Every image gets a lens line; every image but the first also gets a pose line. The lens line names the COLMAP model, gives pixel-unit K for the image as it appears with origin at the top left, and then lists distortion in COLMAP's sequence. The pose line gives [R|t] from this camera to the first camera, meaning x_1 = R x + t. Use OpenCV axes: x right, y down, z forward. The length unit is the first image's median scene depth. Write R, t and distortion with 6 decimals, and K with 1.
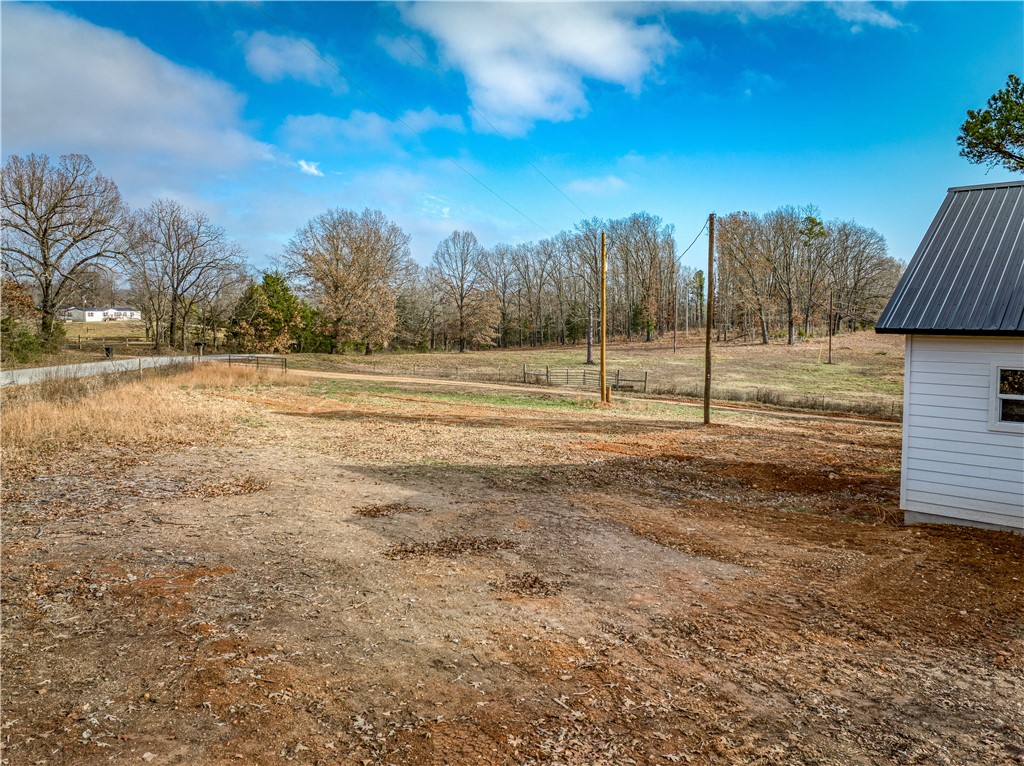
lens RADIAL K [[726.4, 0, 507.5], [0, 726.4, 358.7], [0, 0, 1]] dist [-0.031283, -0.018573]
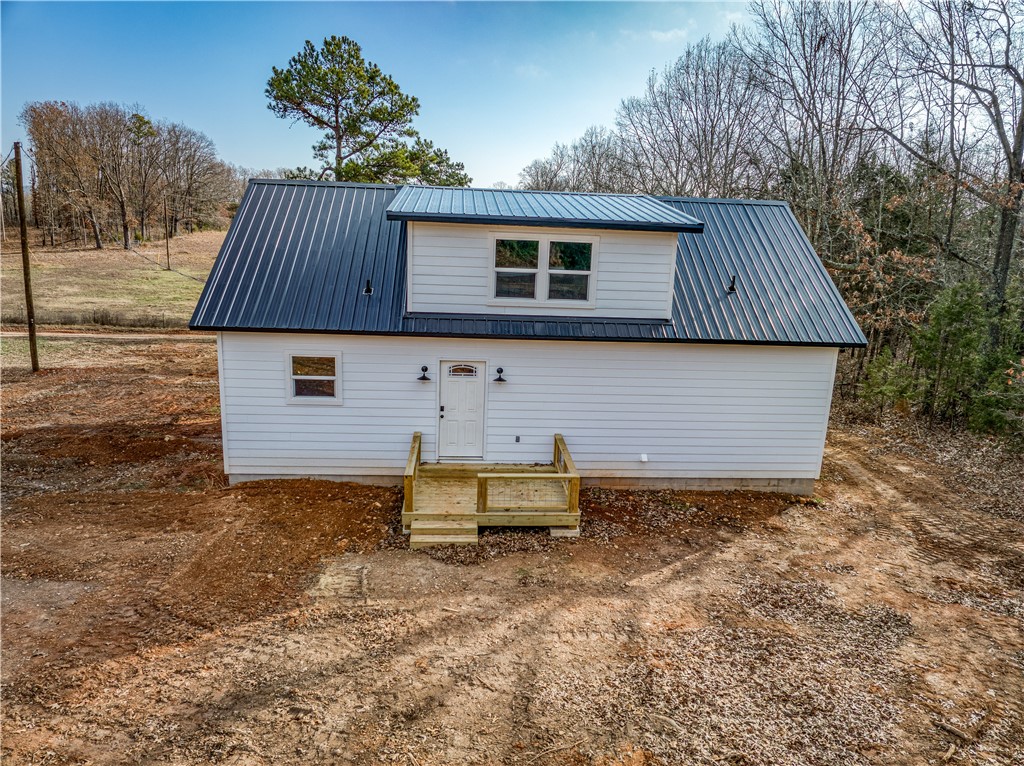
lens RADIAL K [[726.4, 0, 507.5], [0, 726.4, 358.7], [0, 0, 1]] dist [-0.031283, -0.018573]
pose [[0.664296, -0.139705, 0.734298, 0.015732], [0.003682, 0.982978, 0.183687, -0.187317], [-0.747461, -0.119319, 0.653502, -0.090238]]
